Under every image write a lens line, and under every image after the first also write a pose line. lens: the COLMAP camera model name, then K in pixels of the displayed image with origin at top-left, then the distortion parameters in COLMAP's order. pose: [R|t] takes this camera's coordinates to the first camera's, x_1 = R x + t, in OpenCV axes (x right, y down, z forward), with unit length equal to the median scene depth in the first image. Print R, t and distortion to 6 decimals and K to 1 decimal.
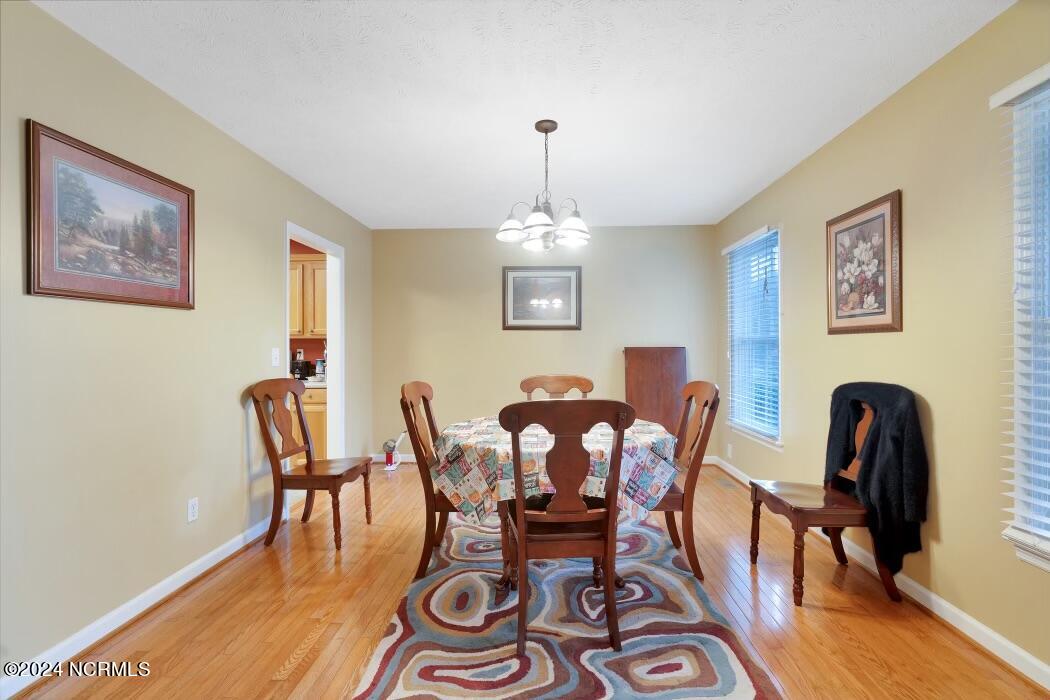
lens RADIAL K [[467.7, 0, 523.0], [0, 467.7, 351.3], [0, 0, 1]] dist [-0.002823, 0.000032]
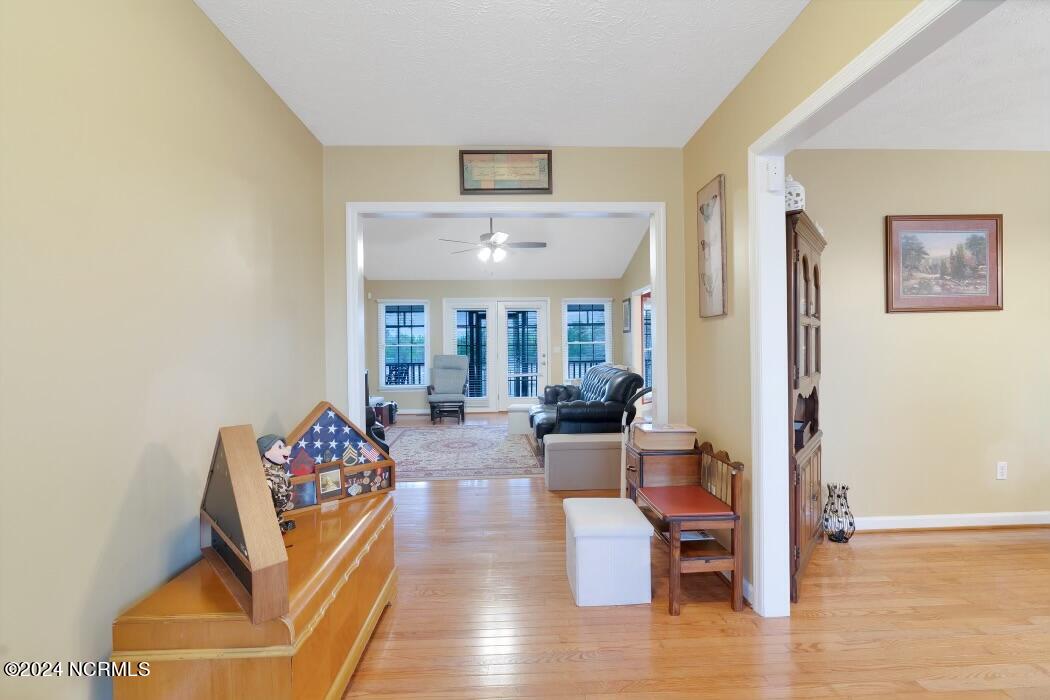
lens RADIAL K [[467.7, 0, 522.5], [0, 467.7, 346.5], [0, 0, 1]] dist [-0.002823, 0.000032]
pose [[0.099864, -0.001368, -0.995000, 0.468994], [0.006327, 0.999980, -0.000740, -0.000814], [0.994981, -0.006221, 0.099871, -0.461626]]
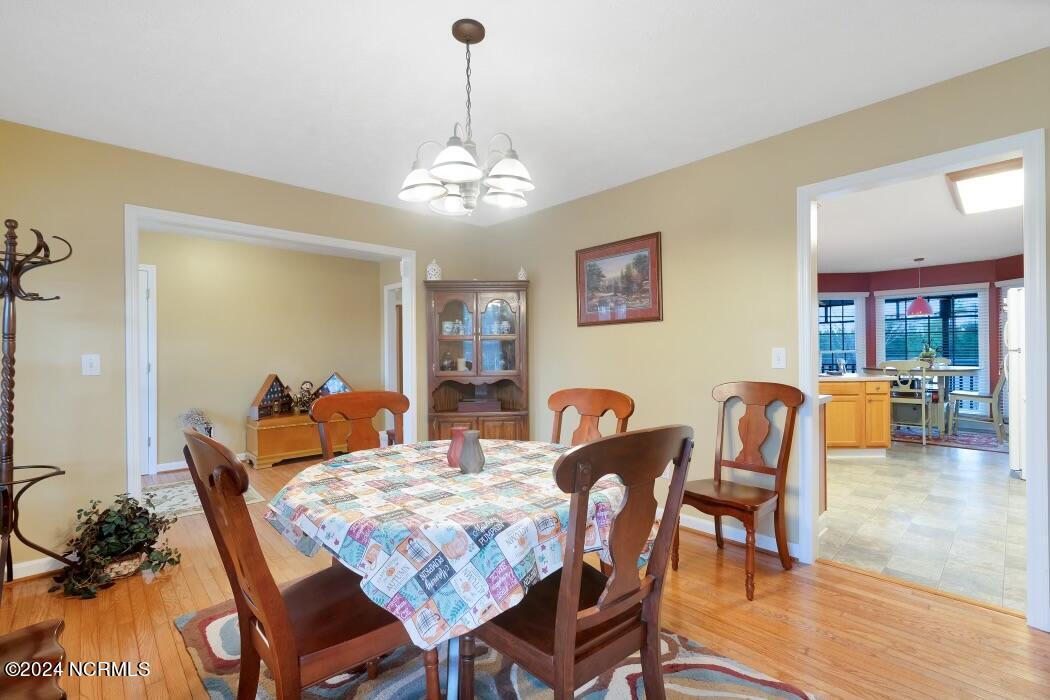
lens RADIAL K [[467.7, 0, 525.7], [0, 467.7, 354.7], [0, 0, 1]] dist [-0.002823, 0.000032]
pose [[-0.675877, -0.008103, -0.736970, 0.635095], [-0.004419, 0.999966, -0.006942, 0.023078], [0.737002, -0.001435, -0.675889, 1.892665]]
